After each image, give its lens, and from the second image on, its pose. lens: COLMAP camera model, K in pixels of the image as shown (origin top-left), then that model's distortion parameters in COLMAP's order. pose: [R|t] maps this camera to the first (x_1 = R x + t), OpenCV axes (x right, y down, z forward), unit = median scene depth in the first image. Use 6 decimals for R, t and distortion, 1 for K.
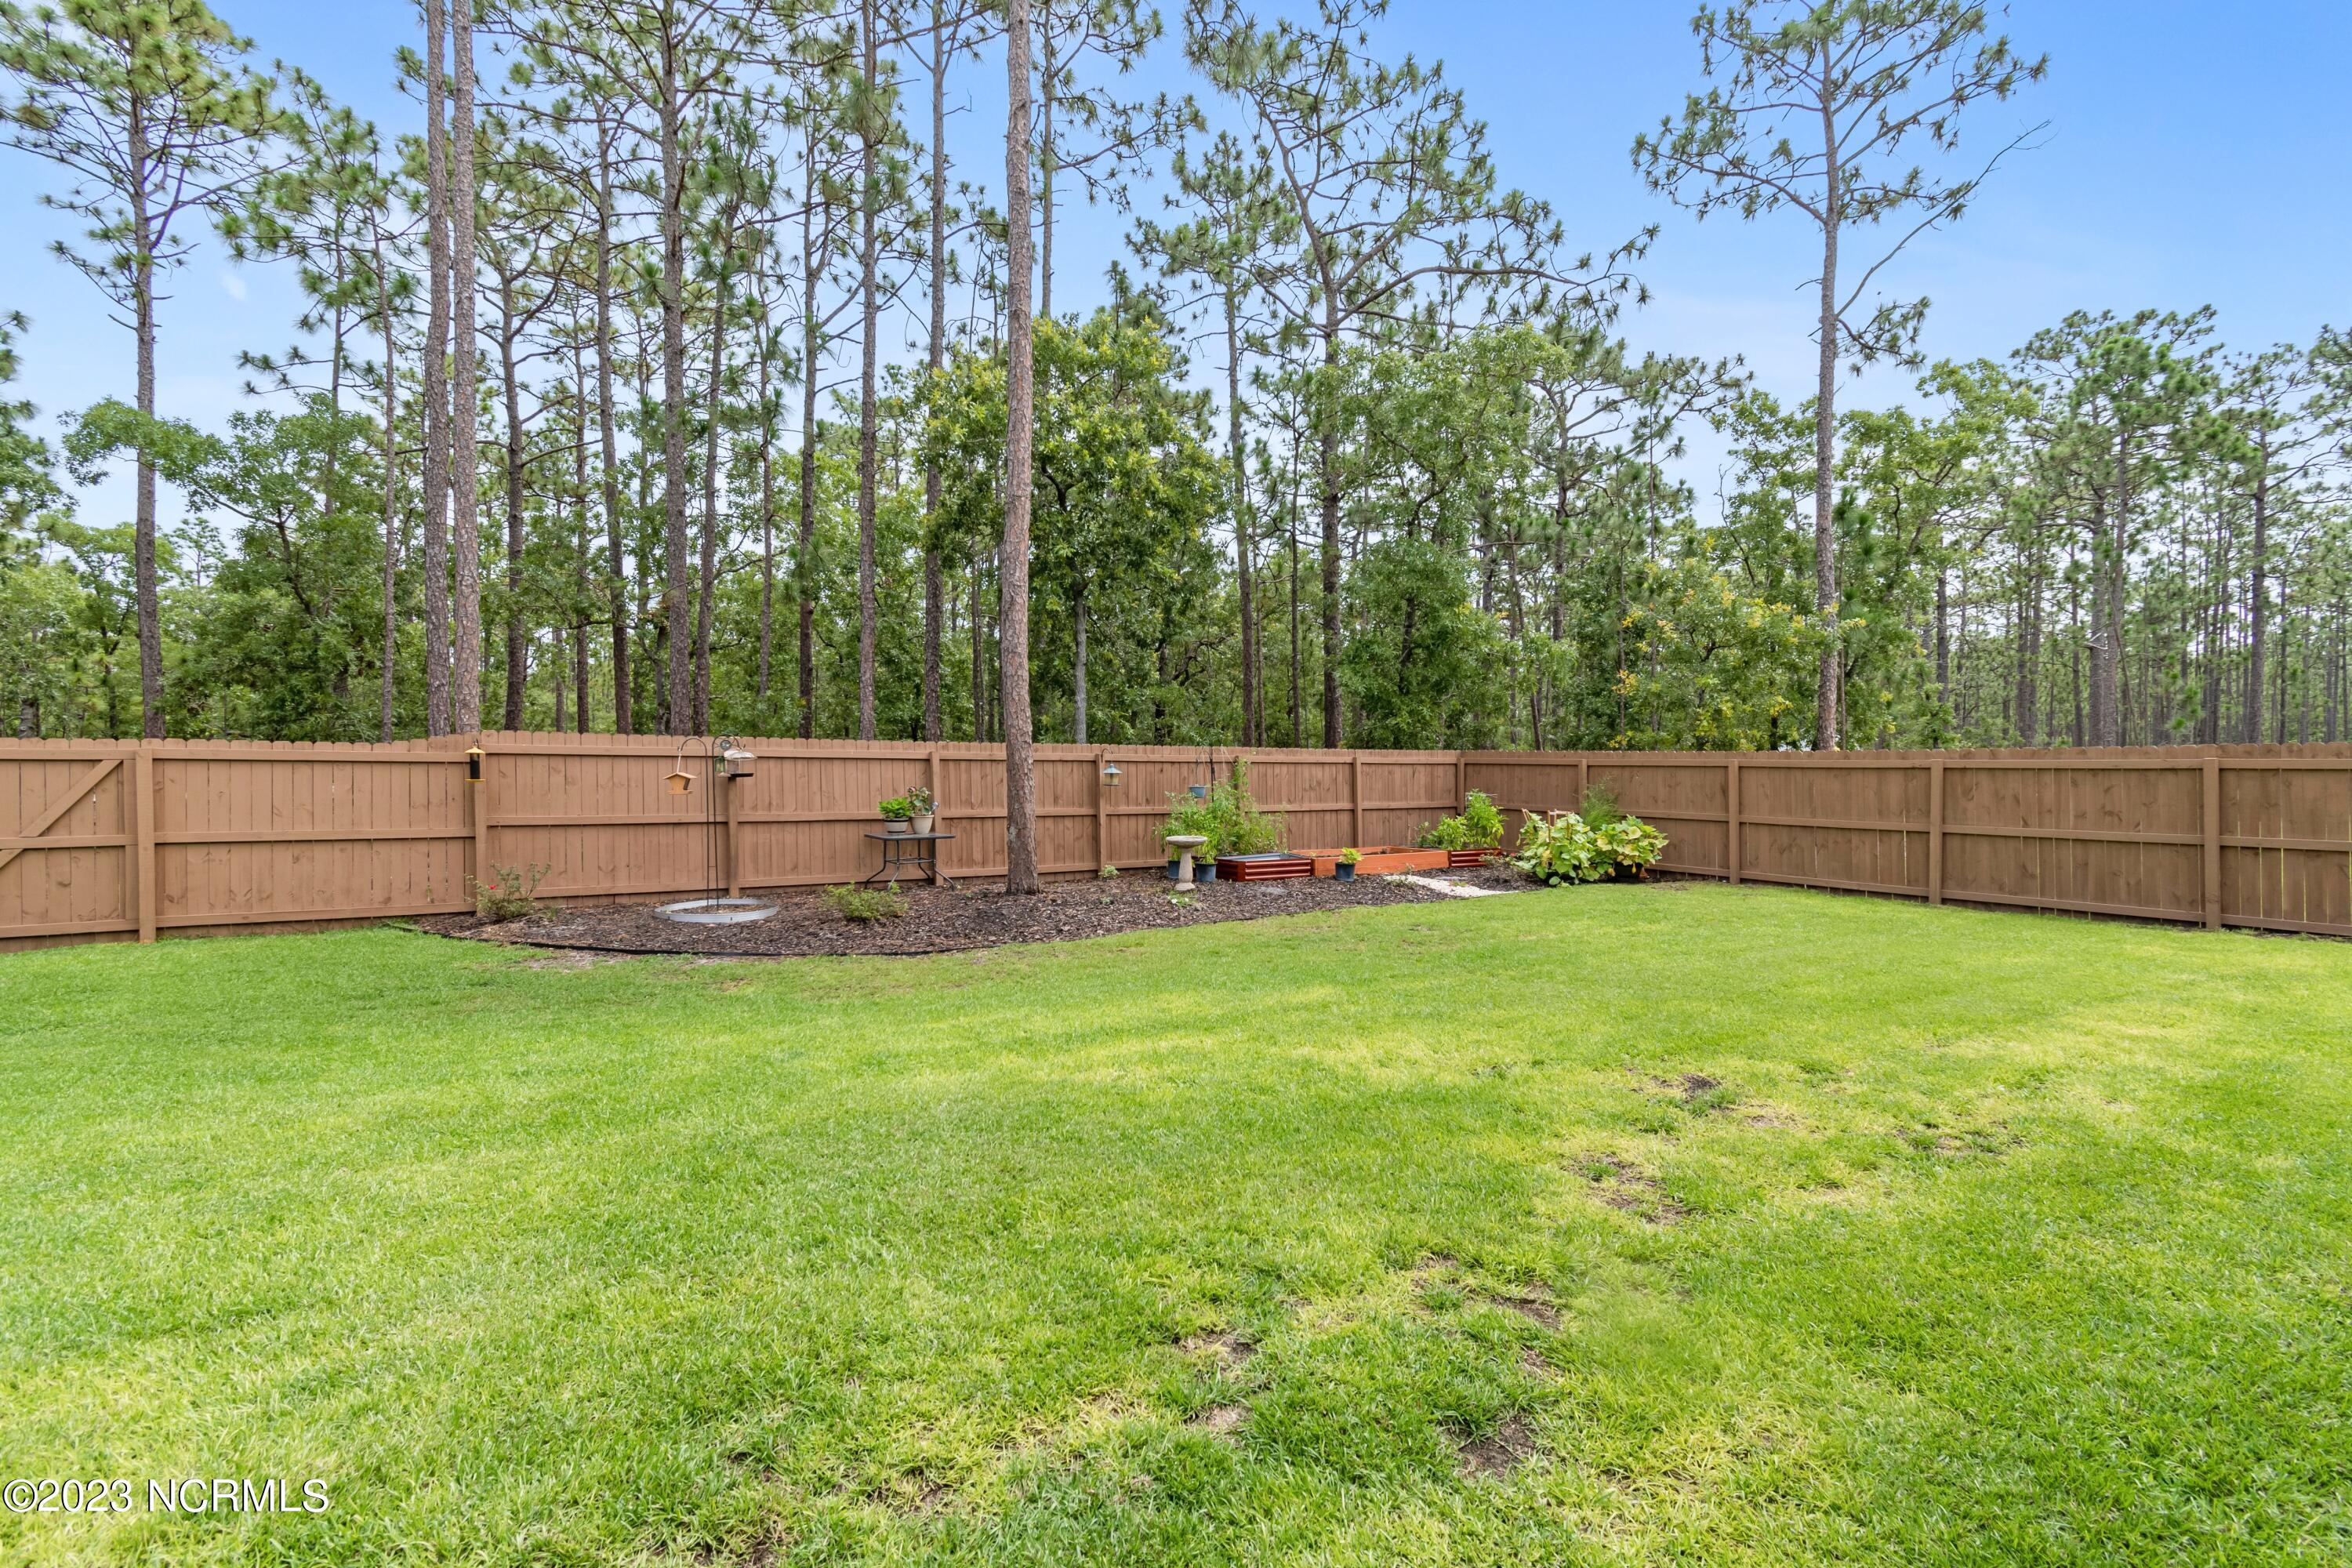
lens RADIAL K [[1045.7, 0, 1172.8], [0, 1045.7, 791.7], [0, 0, 1]] dist [0.002044, -0.000887]
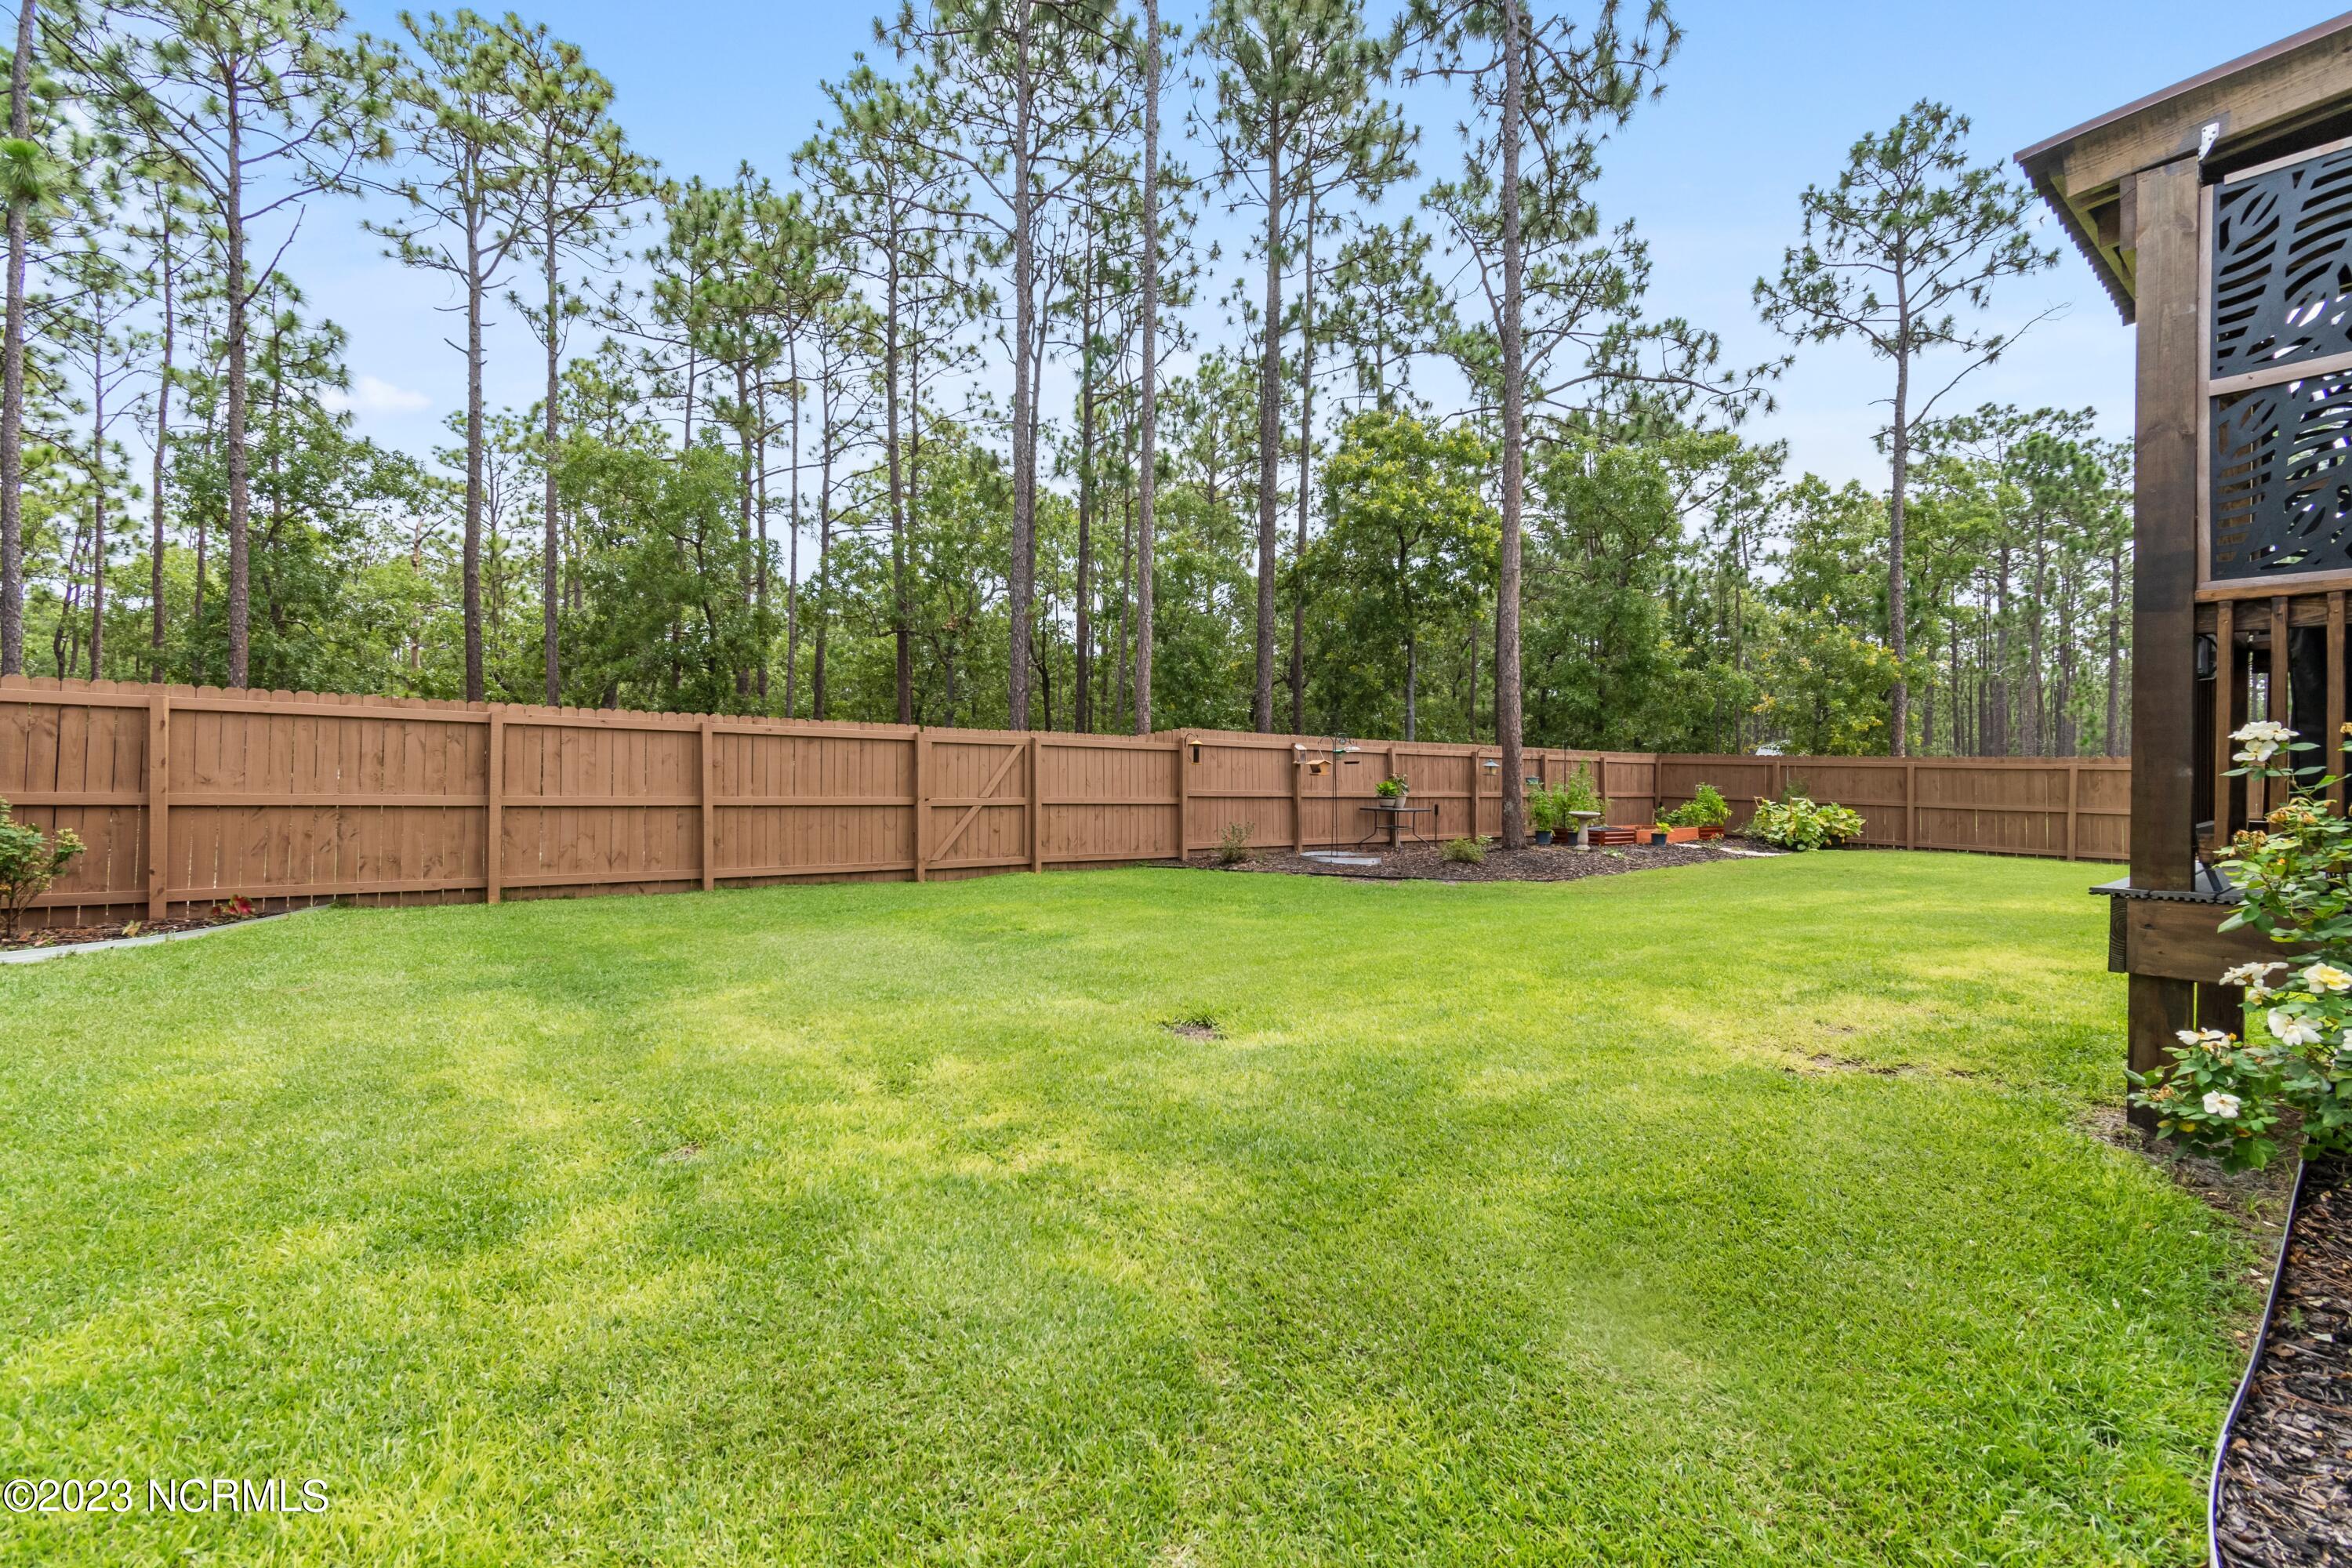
lens RADIAL K [[1045.7, 0, 1177.9], [0, 1045.7, 782.8], [0, 0, 1]] dist [0.002044, -0.000887]
pose [[0.992945, 0.011062, 0.118061, -0.447328], [-0.009827, 0.999891, -0.011038, 0.016364], [-0.118170, 0.009800, 0.992945, -0.206235]]
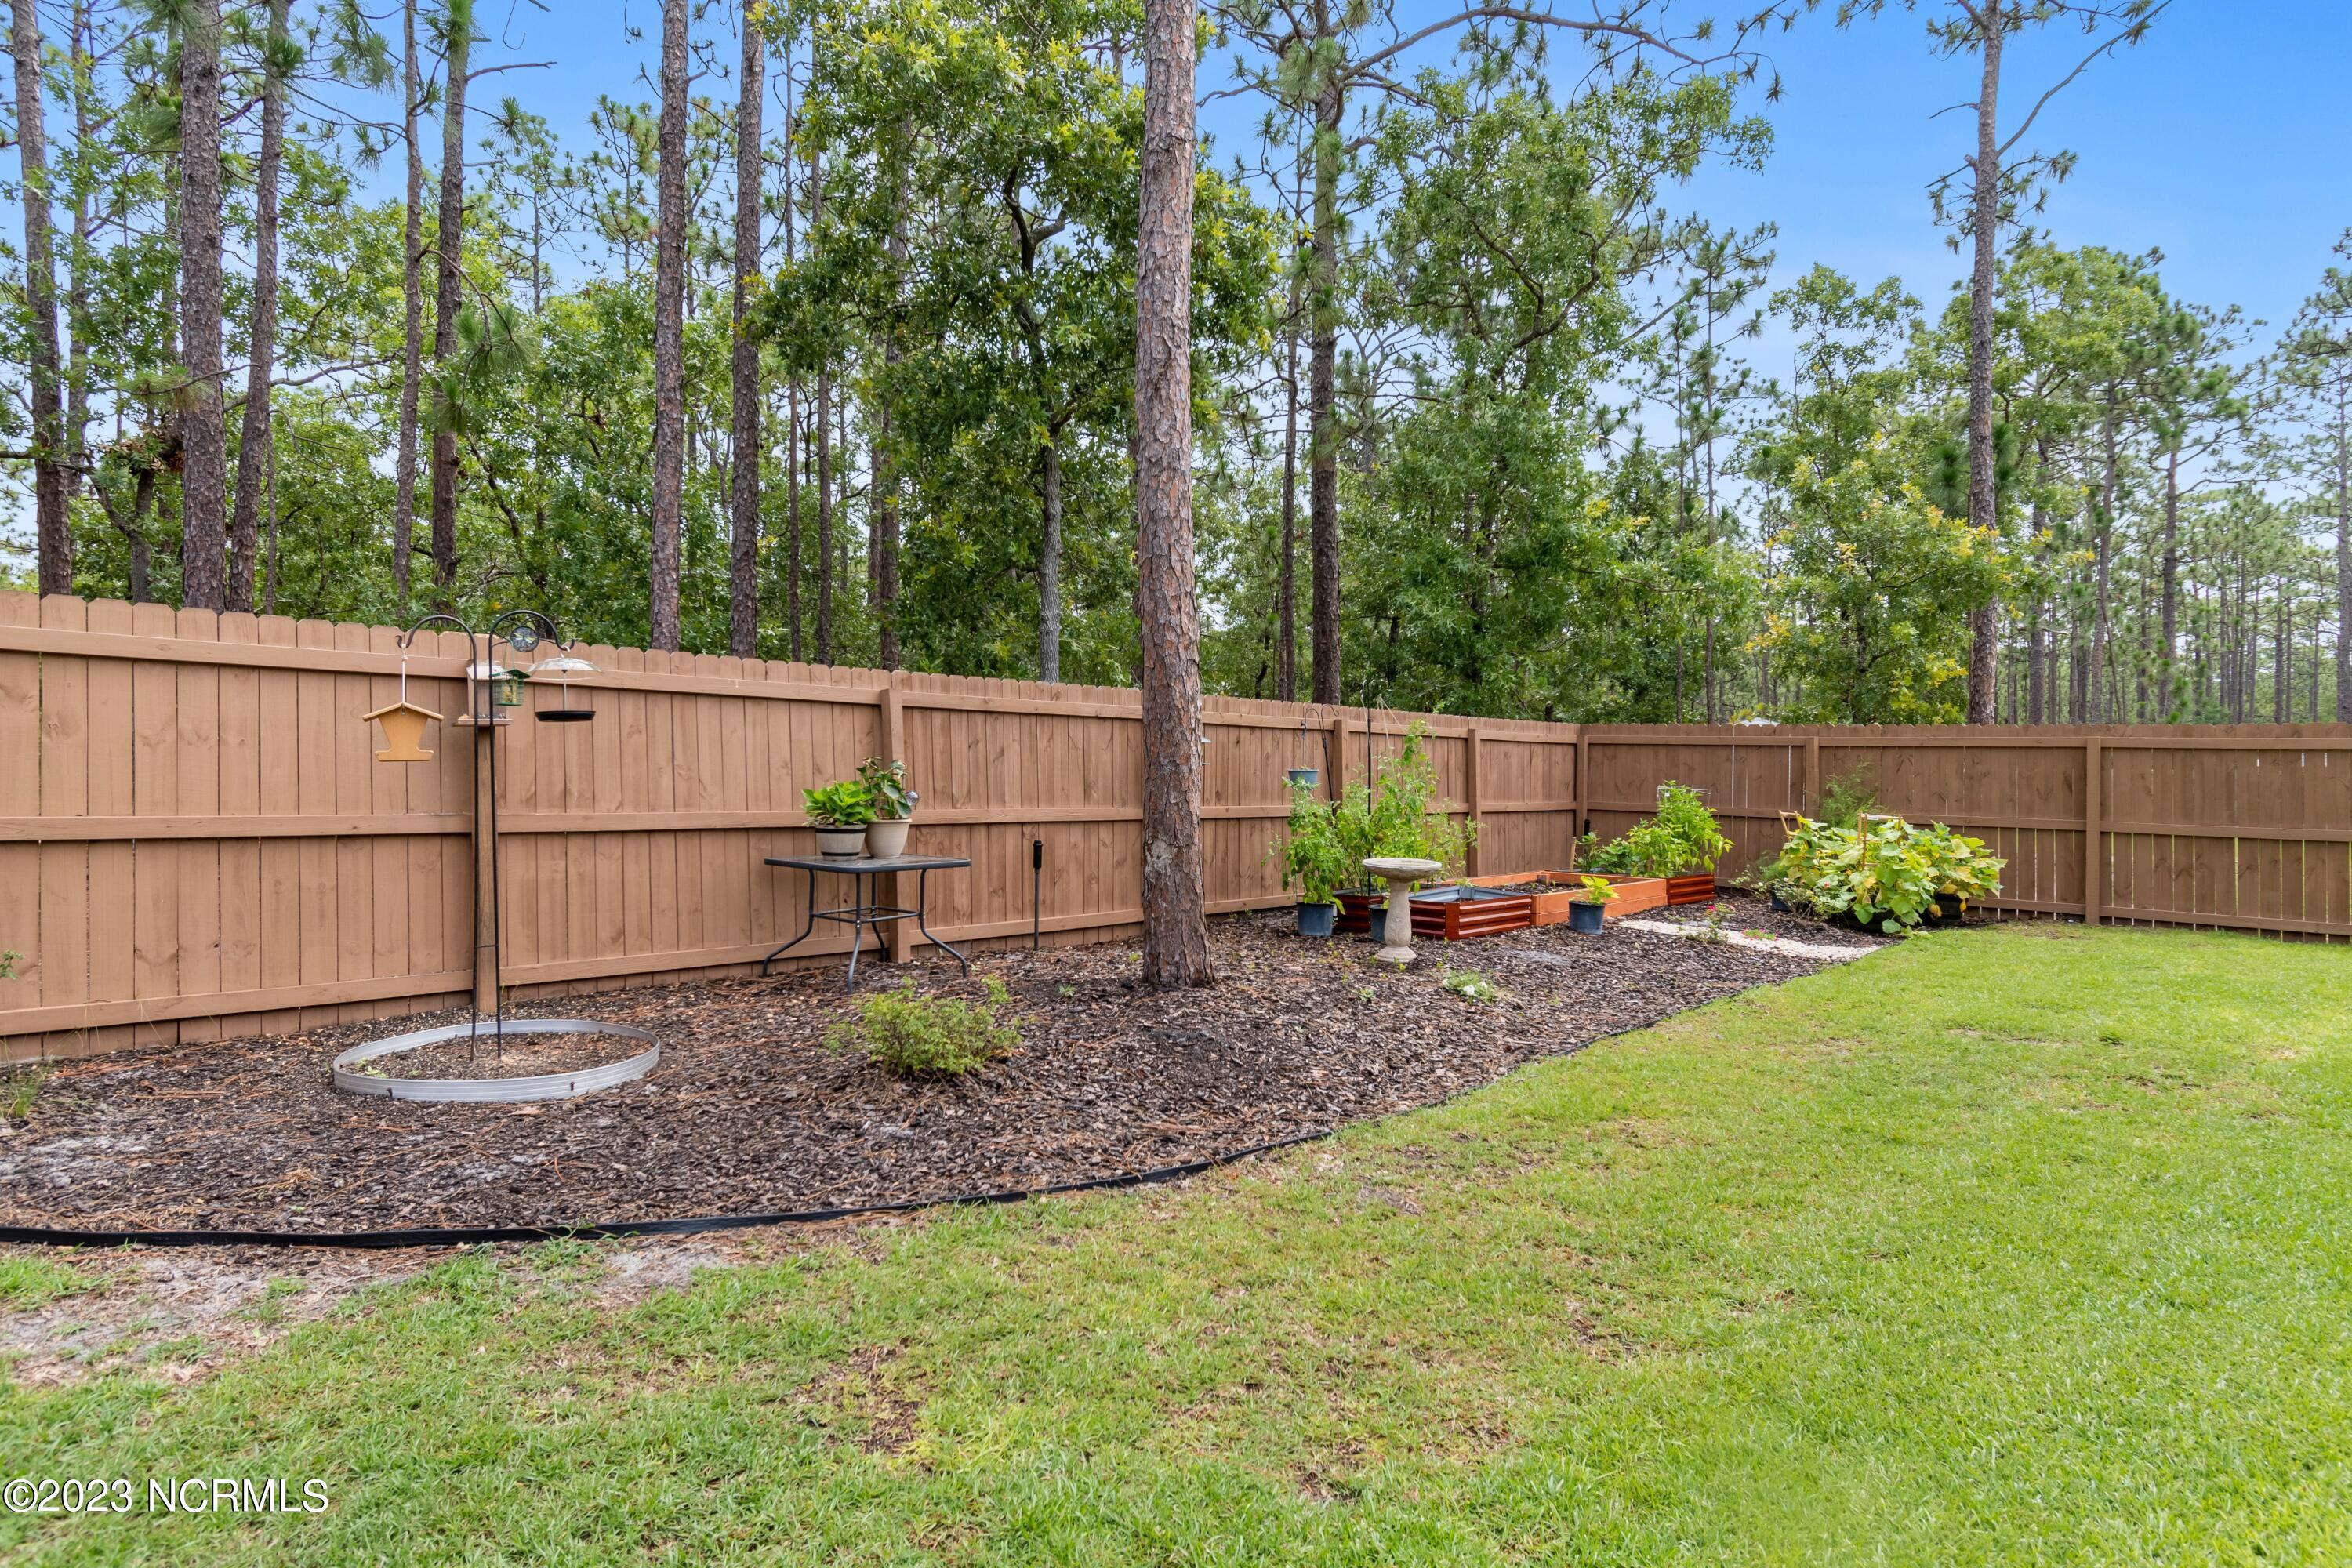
lens RADIAL K [[1319.4, 0, 1174.4], [0, 1319.4, 788.1], [0, 0, 1]] dist [0.000567, -0.004246]
pose [[0.968561, 0.006995, 0.248678, -0.171425], [-0.005608, 0.999965, -0.006287, 0.007476], [-0.248713, 0.004695, 0.968566, 0.248840]]
